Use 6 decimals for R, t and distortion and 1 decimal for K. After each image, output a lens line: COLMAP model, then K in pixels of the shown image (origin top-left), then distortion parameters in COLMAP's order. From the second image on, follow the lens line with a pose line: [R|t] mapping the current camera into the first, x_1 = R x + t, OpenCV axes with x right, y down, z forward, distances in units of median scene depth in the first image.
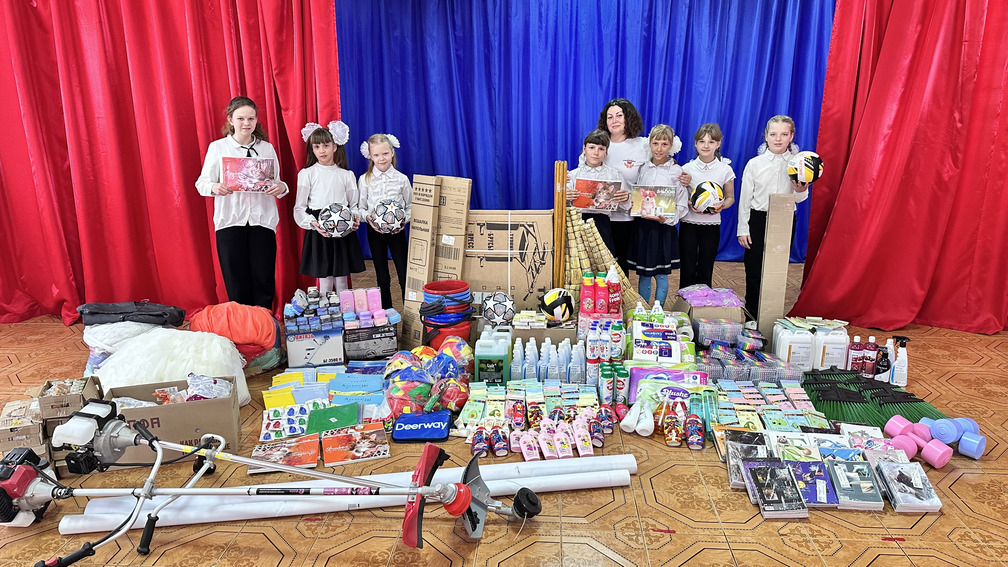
lens RADIAL K [[692.7, 0, 504.0], [0, 692.7, 283.5], [0, 0, 1]] dist [0.087504, -0.108463]
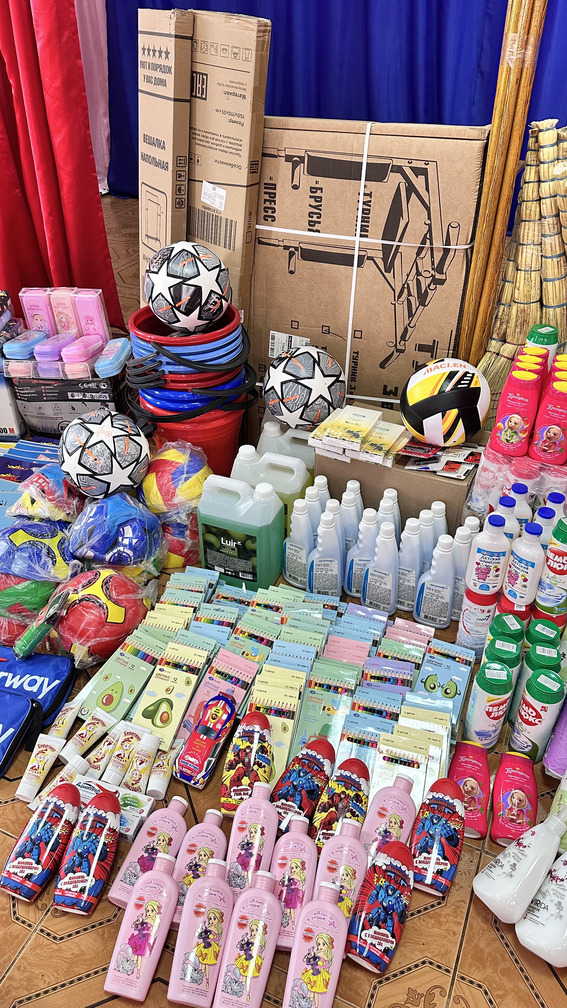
lens RADIAL K [[692.7, 0, 279.1], [0, 692.7, 498.5], [0, 0, 1]] dist [0.087504, -0.108463]
pose [[0.935938, 0.199427, -0.290257, 0.115534], [-0.077843, 0.920974, 0.381768, -0.061949], [0.343454, -0.334717, 0.877499, 0.607715]]
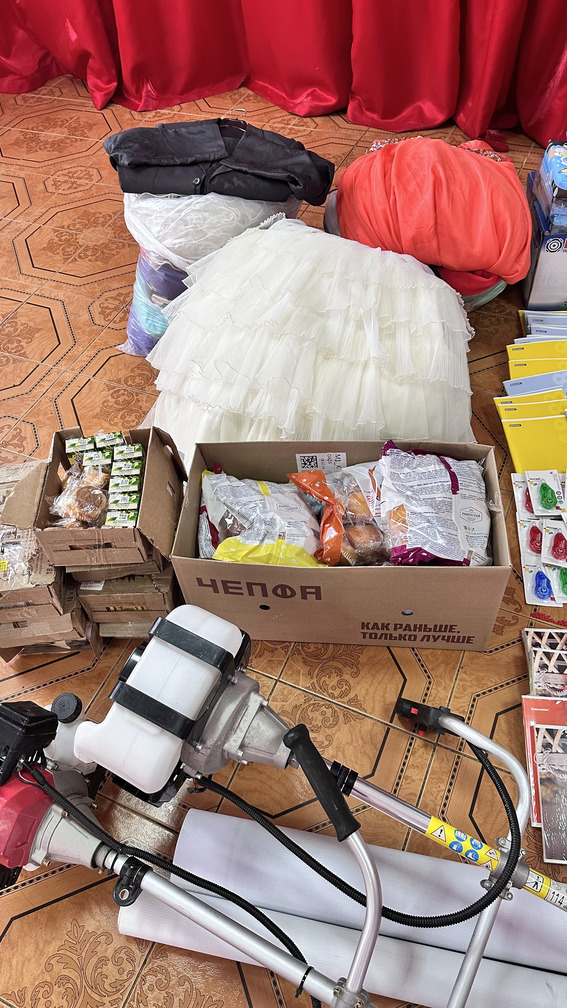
lens RADIAL K [[711.0, 0, 284.0], [0, 711.0, 485.6], [0, 0, 1]] dist [0.035156, -0.034848]
pose [[0.936233, 0.229155, -0.266374, -0.307624], [-0.025572, 0.800506, 0.598778, -0.059155], [0.350447, -0.553785, 0.755321, 0.539089]]
